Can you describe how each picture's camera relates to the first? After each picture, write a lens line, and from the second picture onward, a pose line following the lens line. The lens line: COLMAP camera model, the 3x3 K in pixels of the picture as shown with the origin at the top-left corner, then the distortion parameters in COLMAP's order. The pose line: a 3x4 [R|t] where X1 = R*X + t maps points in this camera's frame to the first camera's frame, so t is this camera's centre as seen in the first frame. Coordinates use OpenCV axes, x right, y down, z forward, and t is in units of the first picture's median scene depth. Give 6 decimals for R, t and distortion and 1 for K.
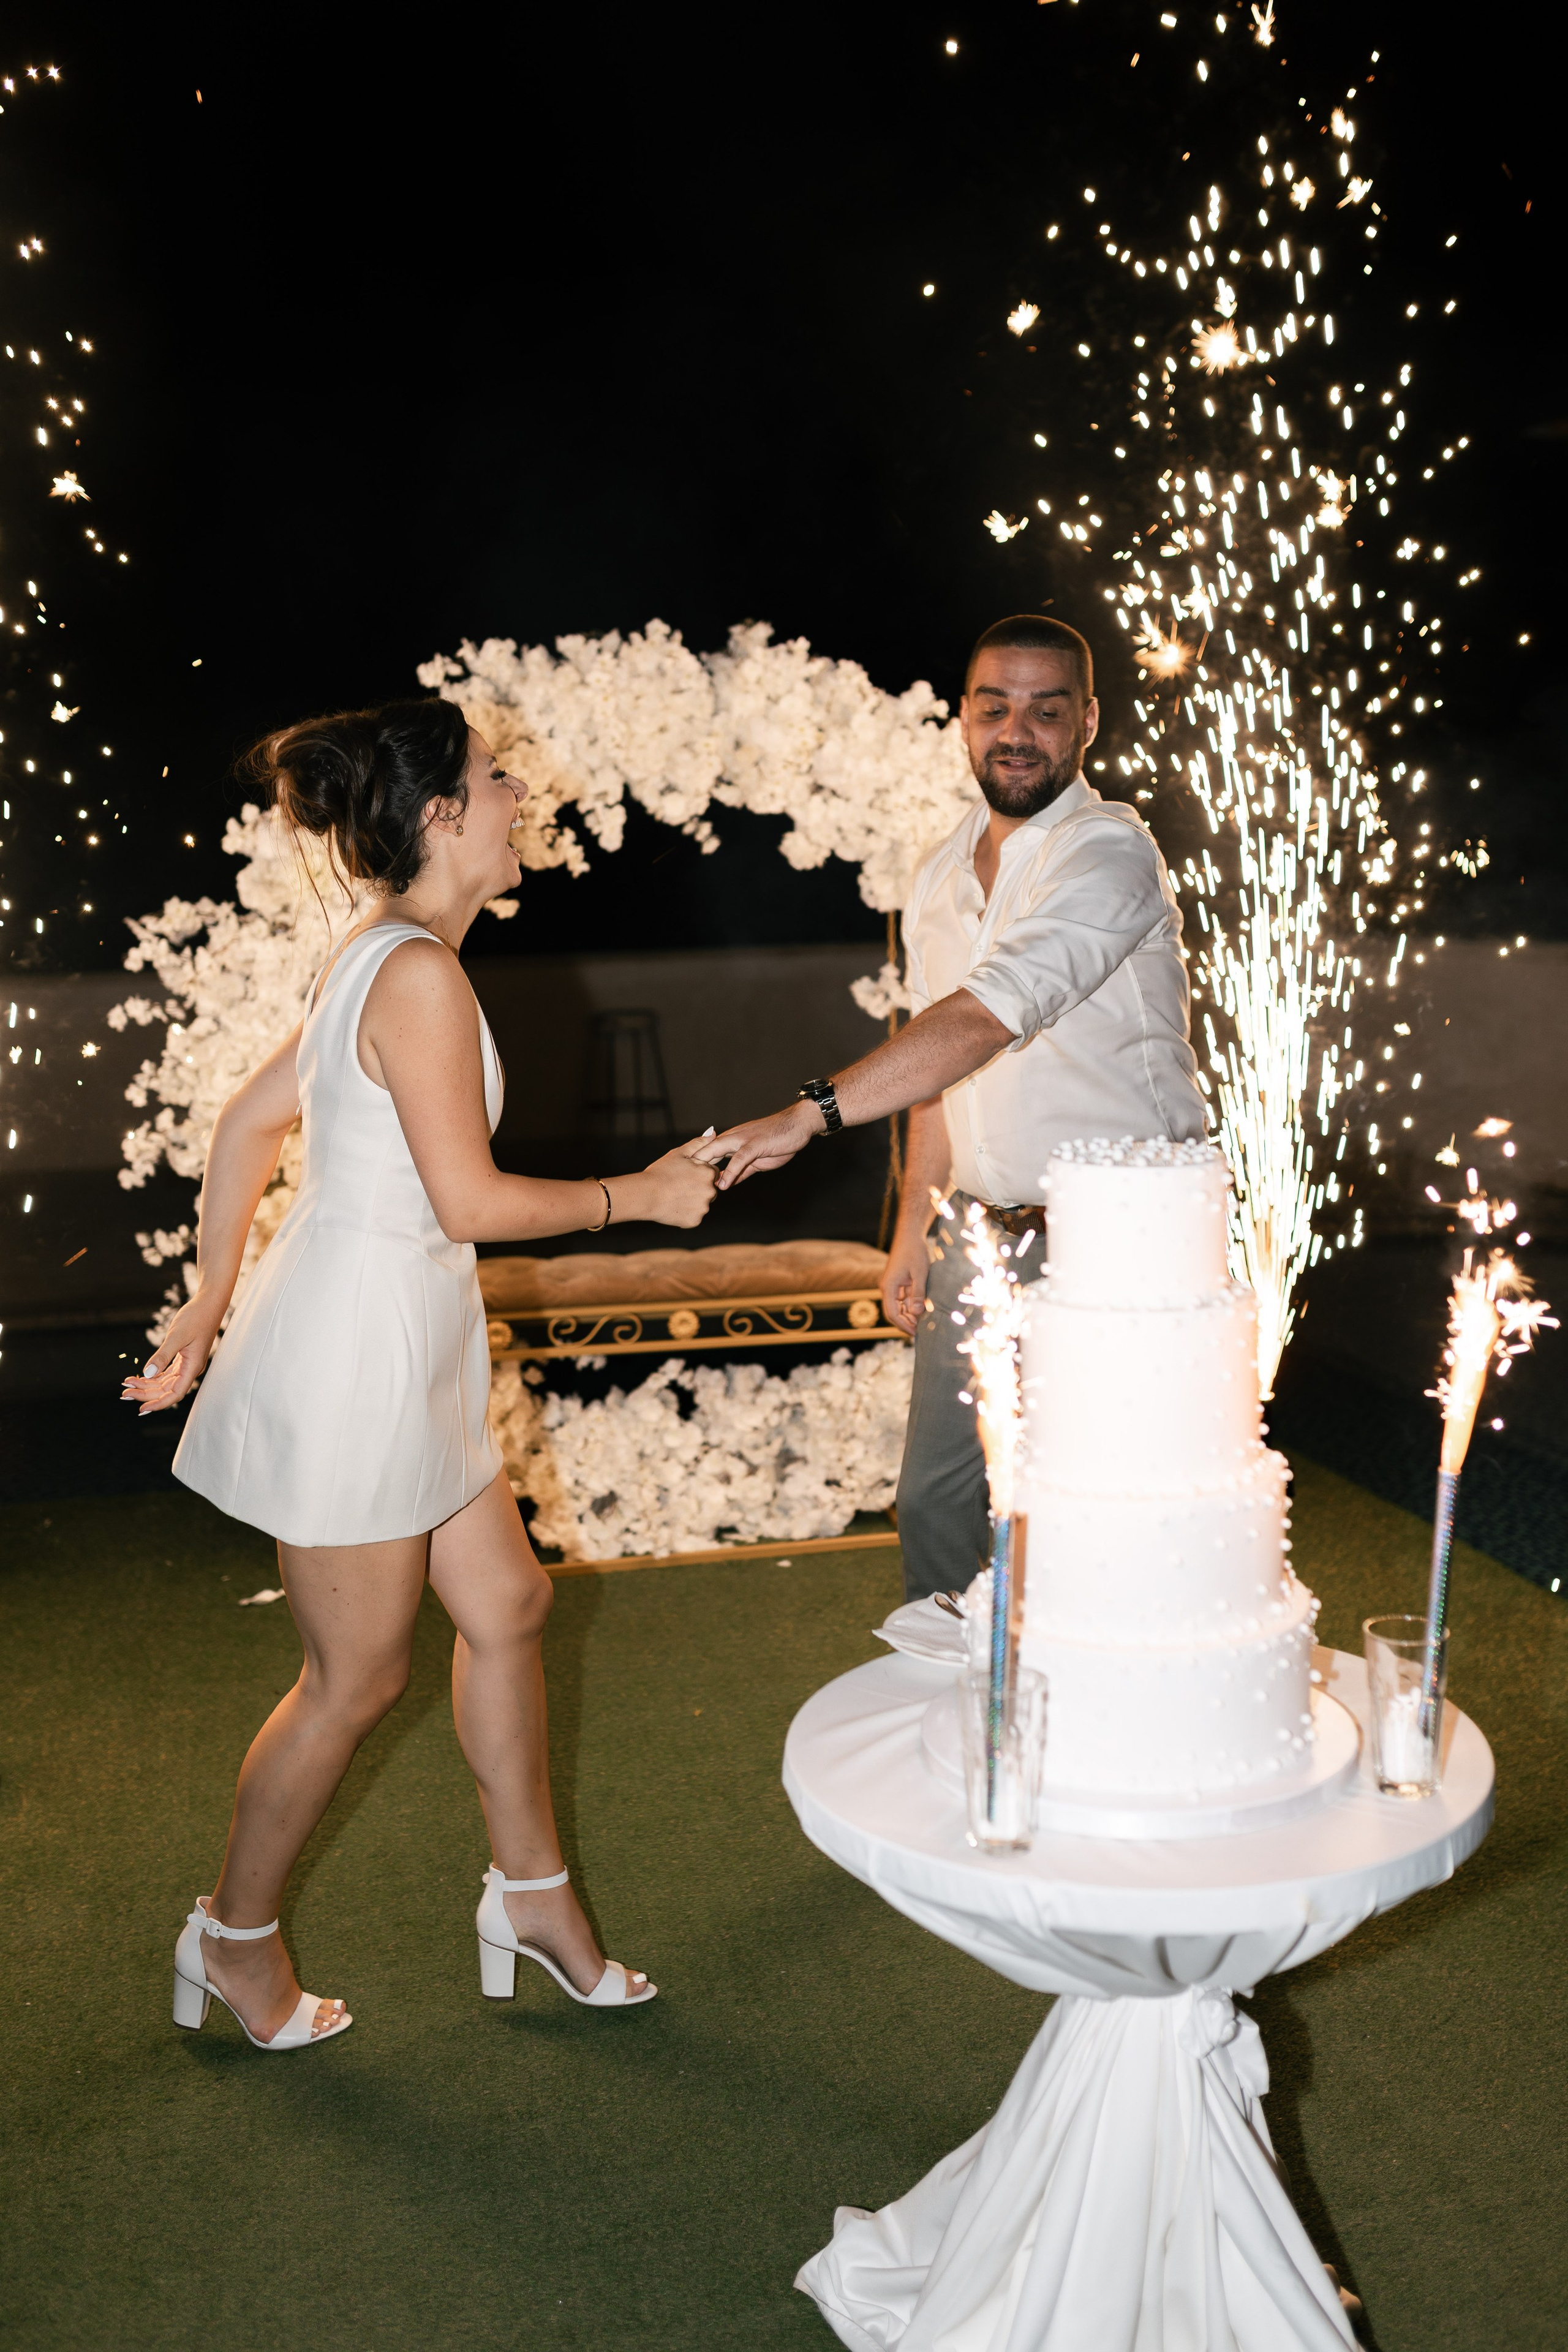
lens RADIAL K [[2248.9, 0, 791.8], [0, 2248.9, 1173.6], [0, 0, 1]] dist [0.003486, -0.005992]
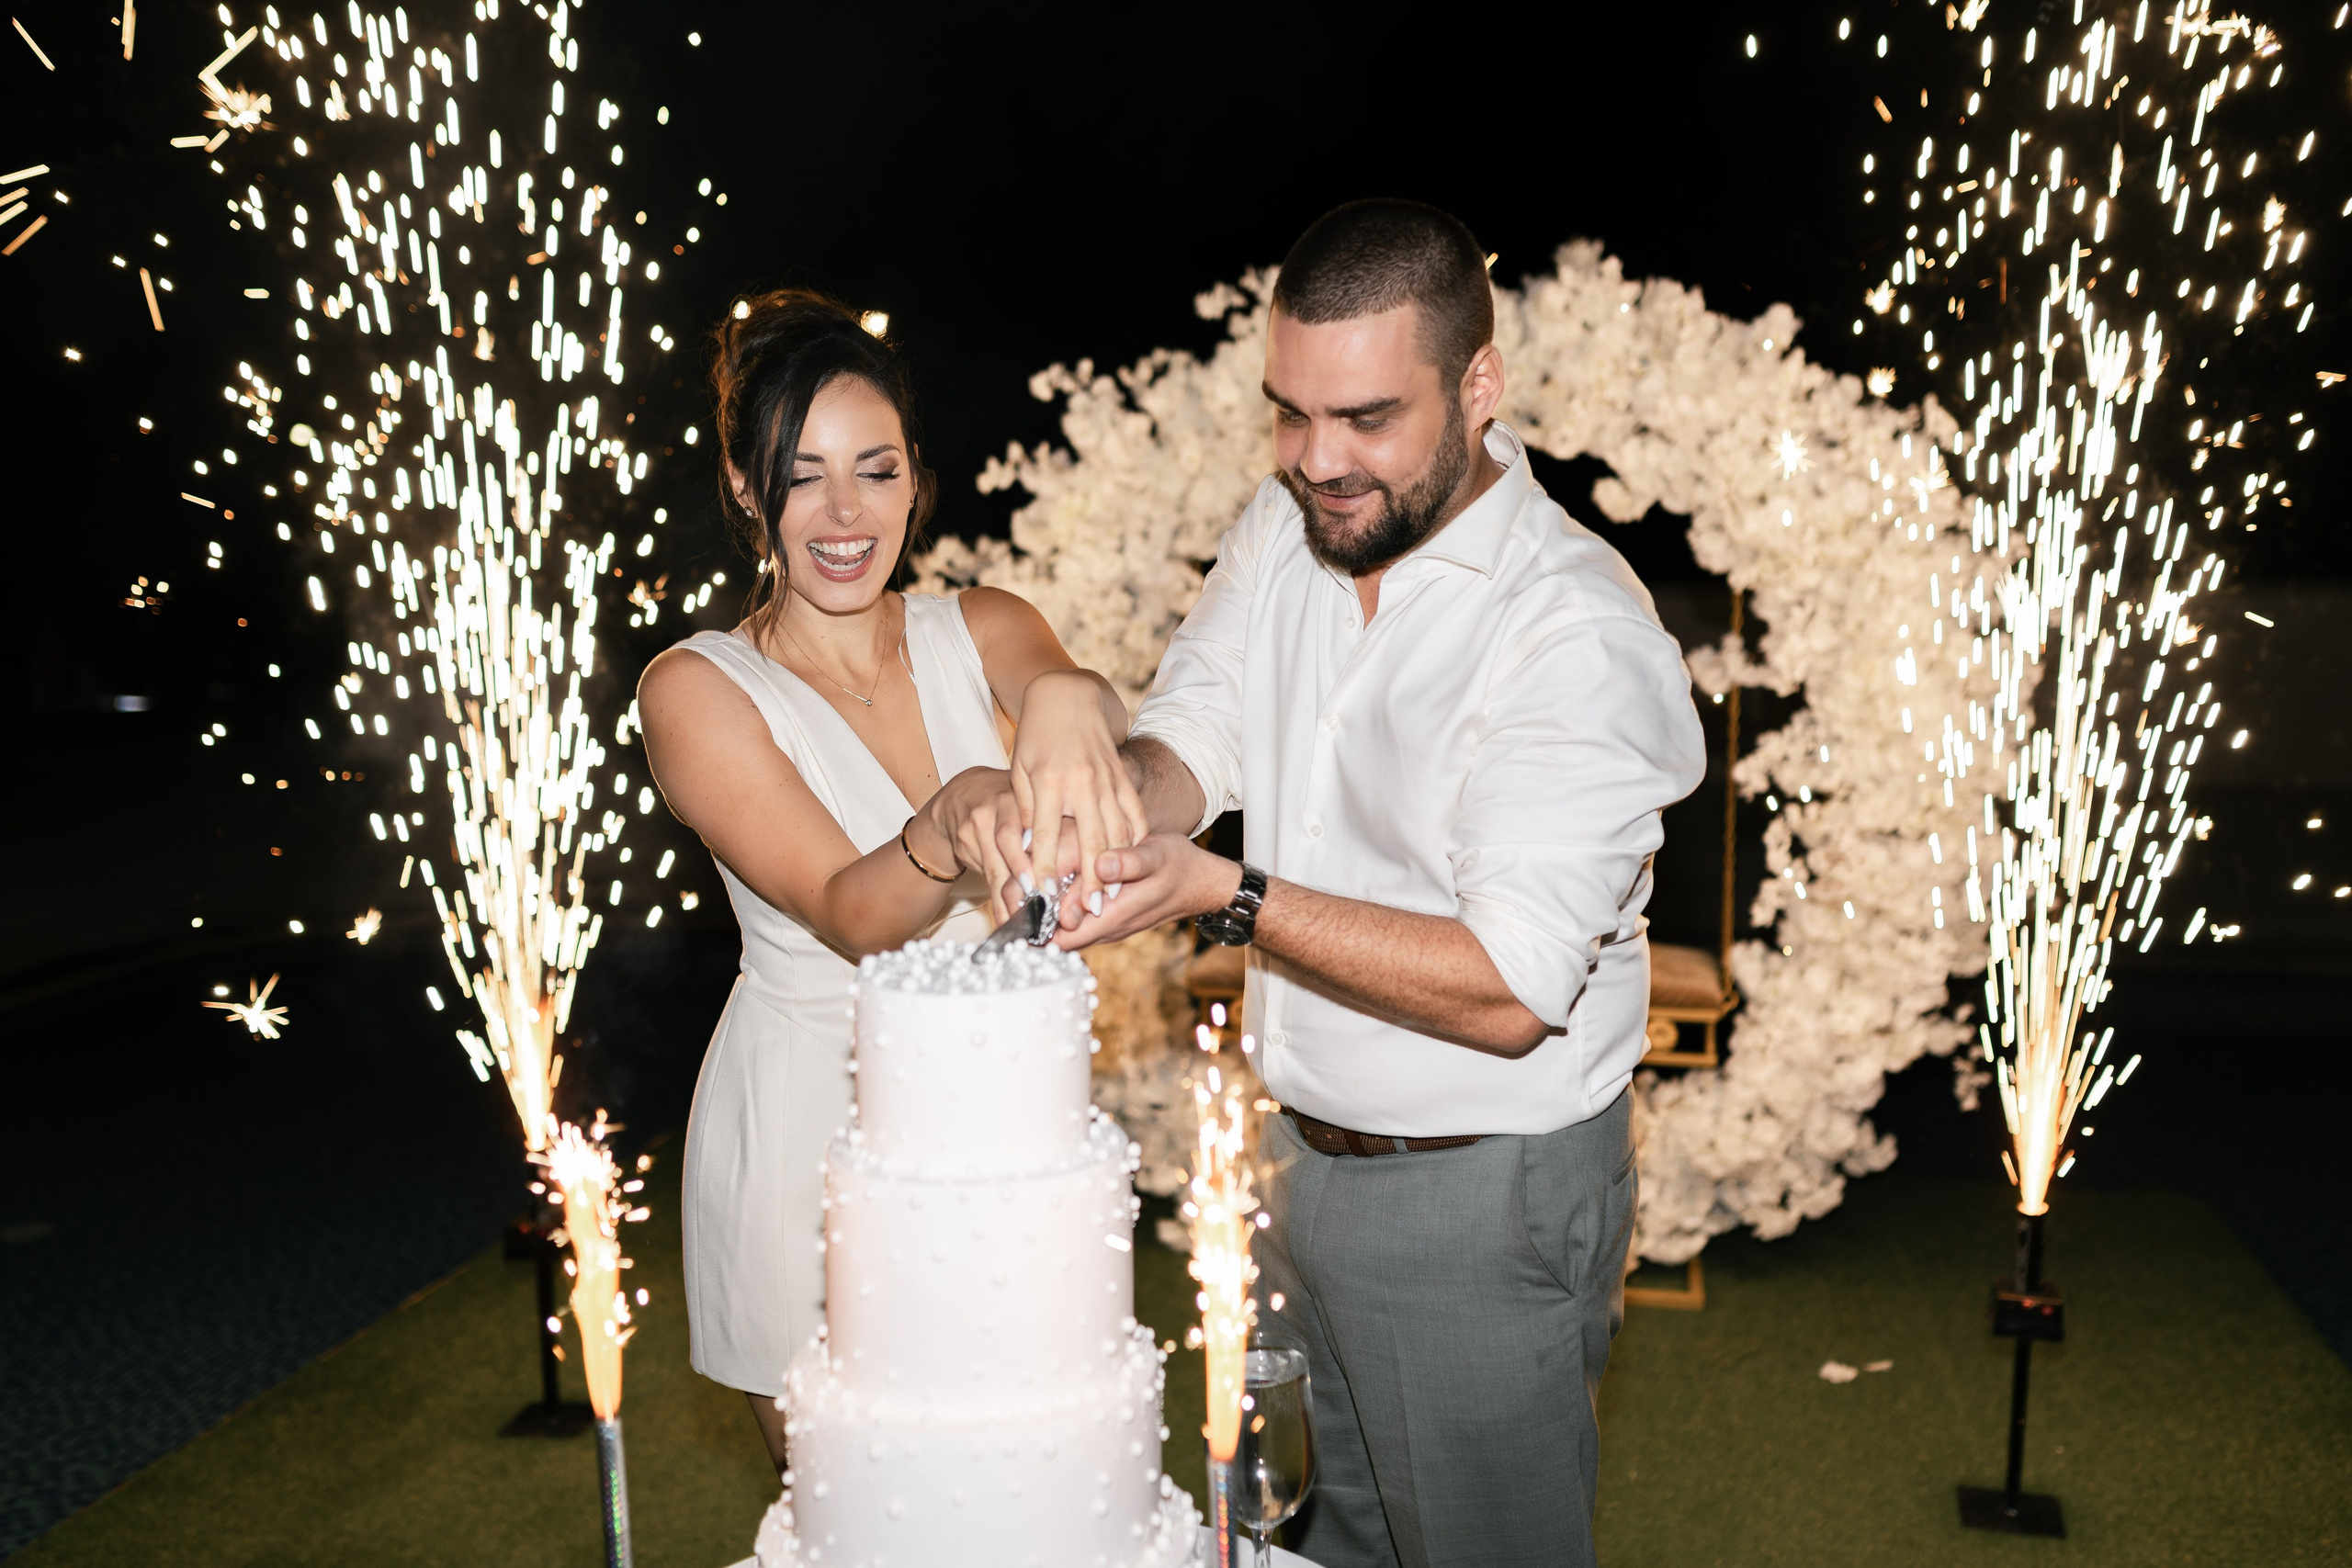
lens RADIAL K [[2272.0, 0, 1176.0], [0, 2272.0, 784.0], [0, 0, 1]] dist [-0.001948, 0.023160]
pose [[0.914255, 0.071373, -0.398804, 0.212685], [-0.071418, 0.997337, 0.014766, -0.035266], [0.398796, 0.014981, 0.916917, 0.126690]]
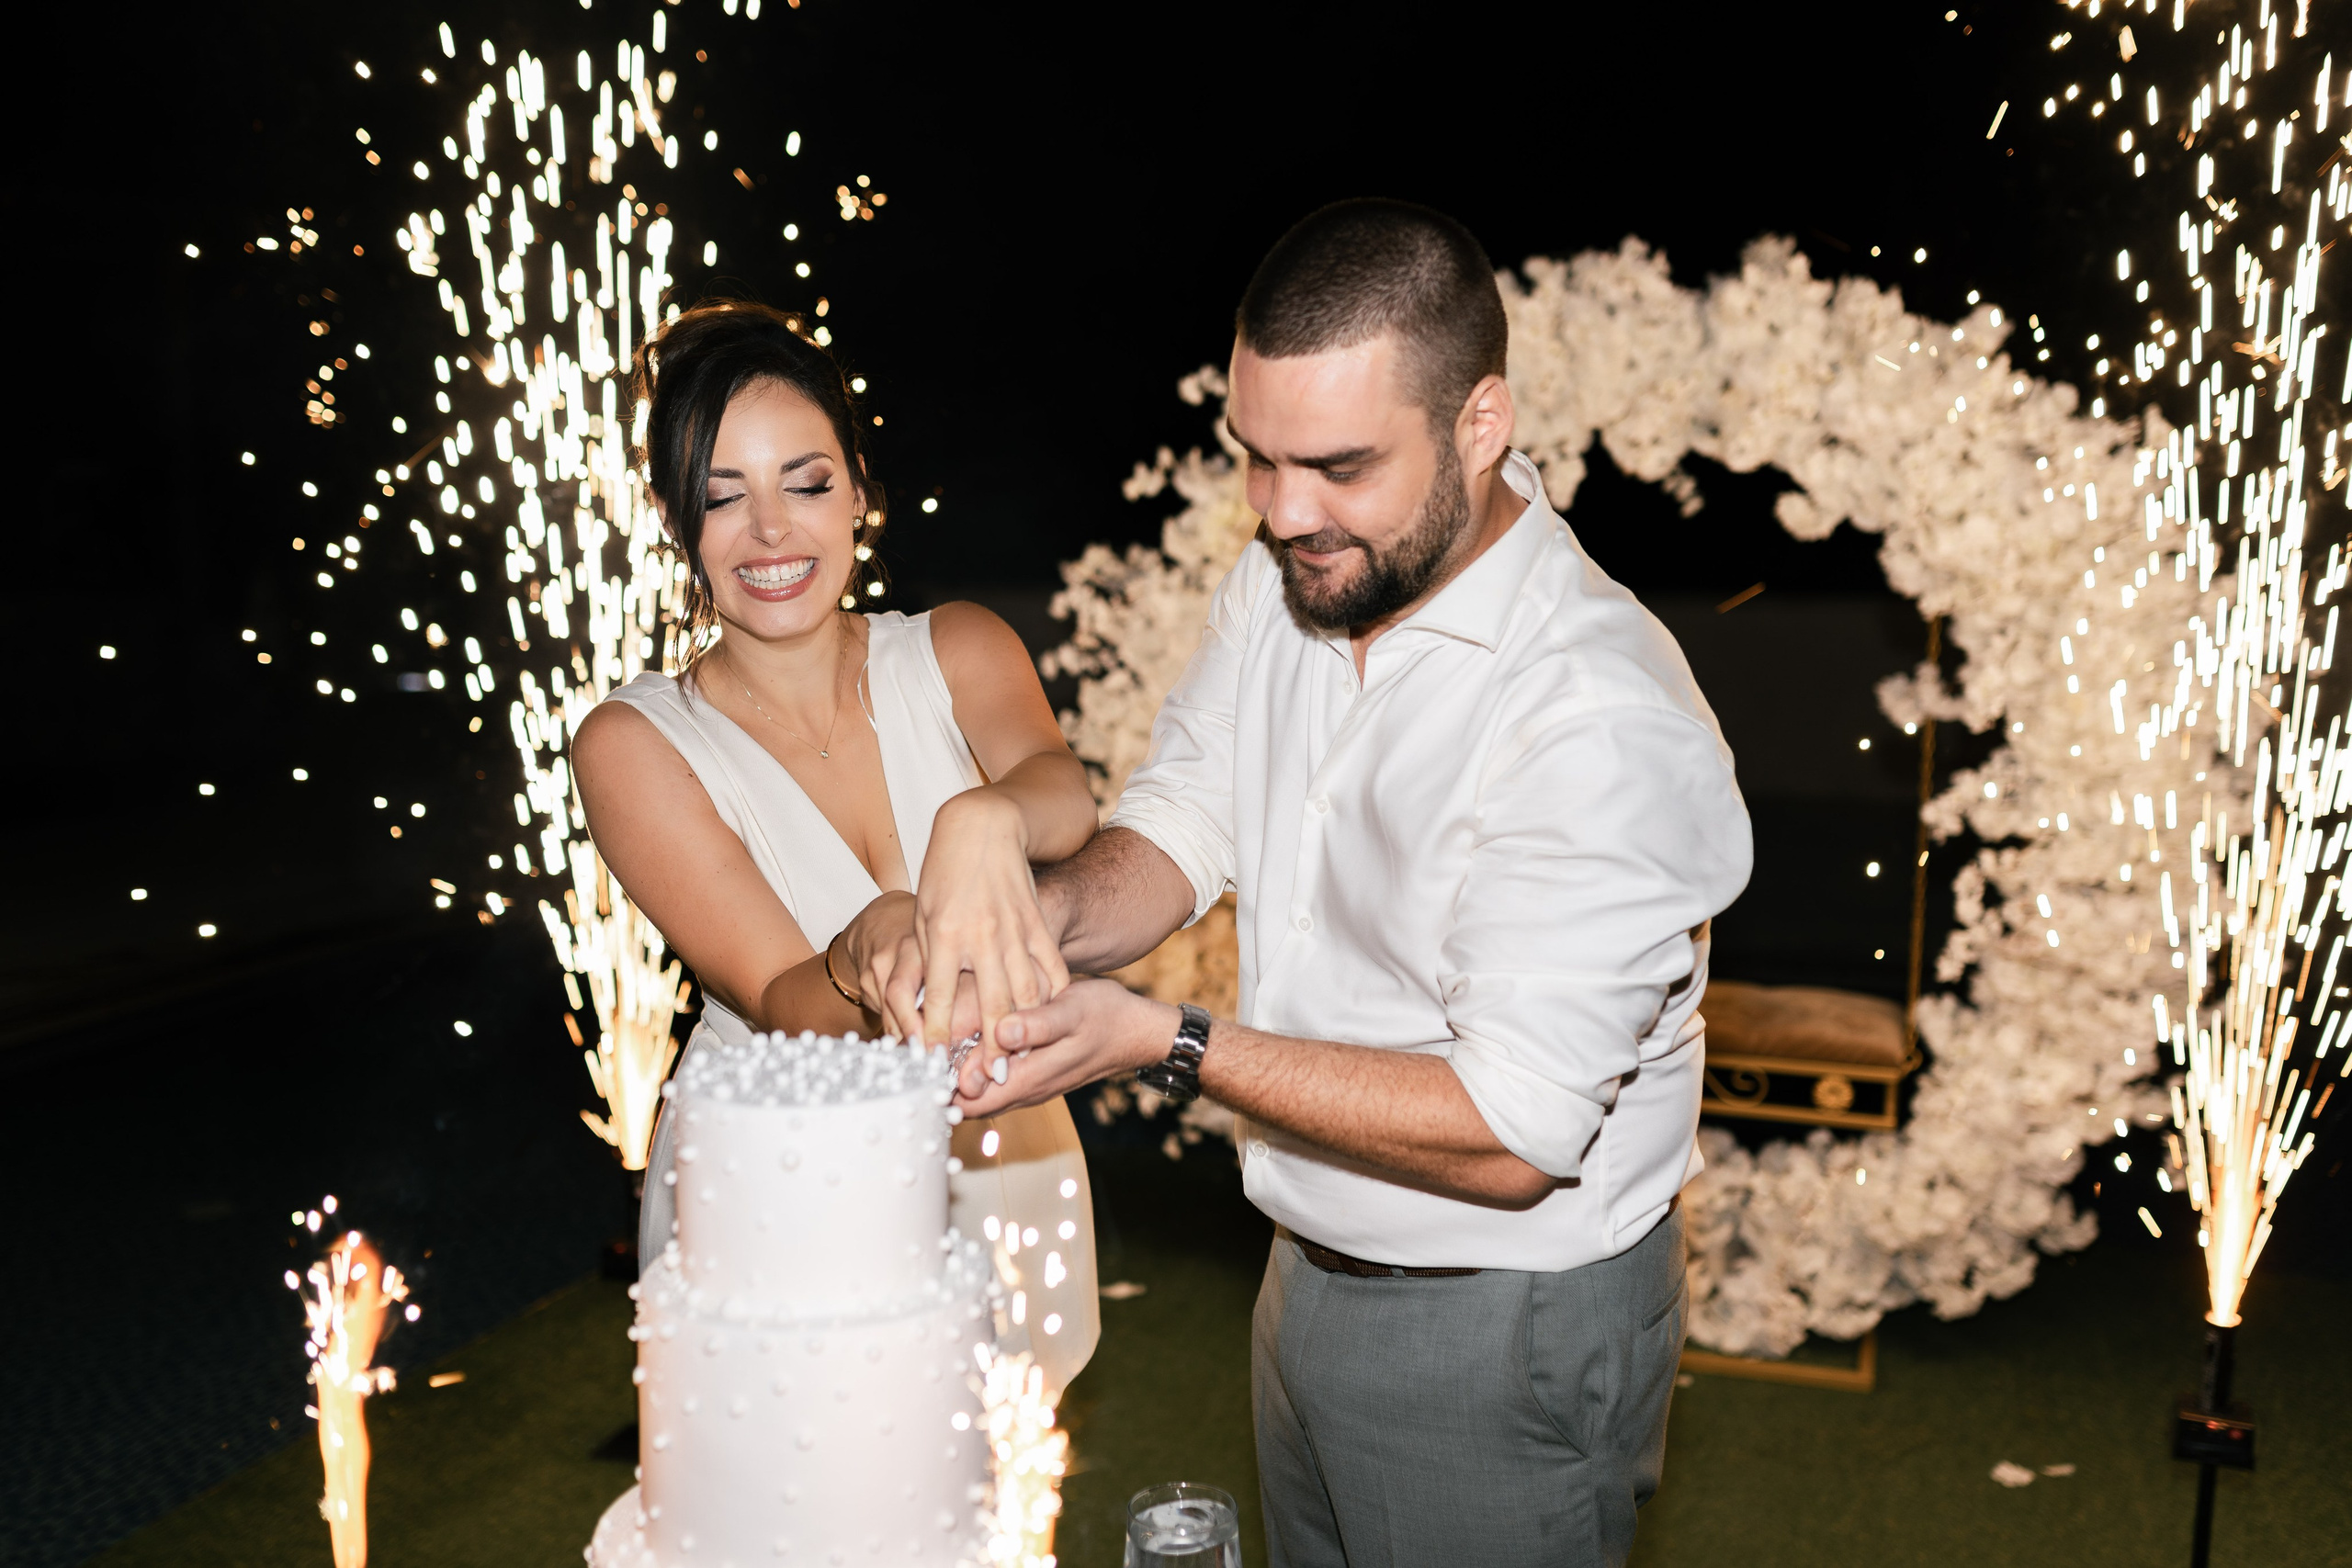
lens RADIAL K [[2272.0, 0, 1176.0], [0, 2272.0, 784.0], [0, 0, 1]] dist [-0.001948, 0.023160]
pose [[0.859717, 0.097822, -0.501315, 0.236318], [-0.094336, 0.995014, 0.032380, -0.054182], [0.501983, 0.019454, 0.864659, 0.184536]]
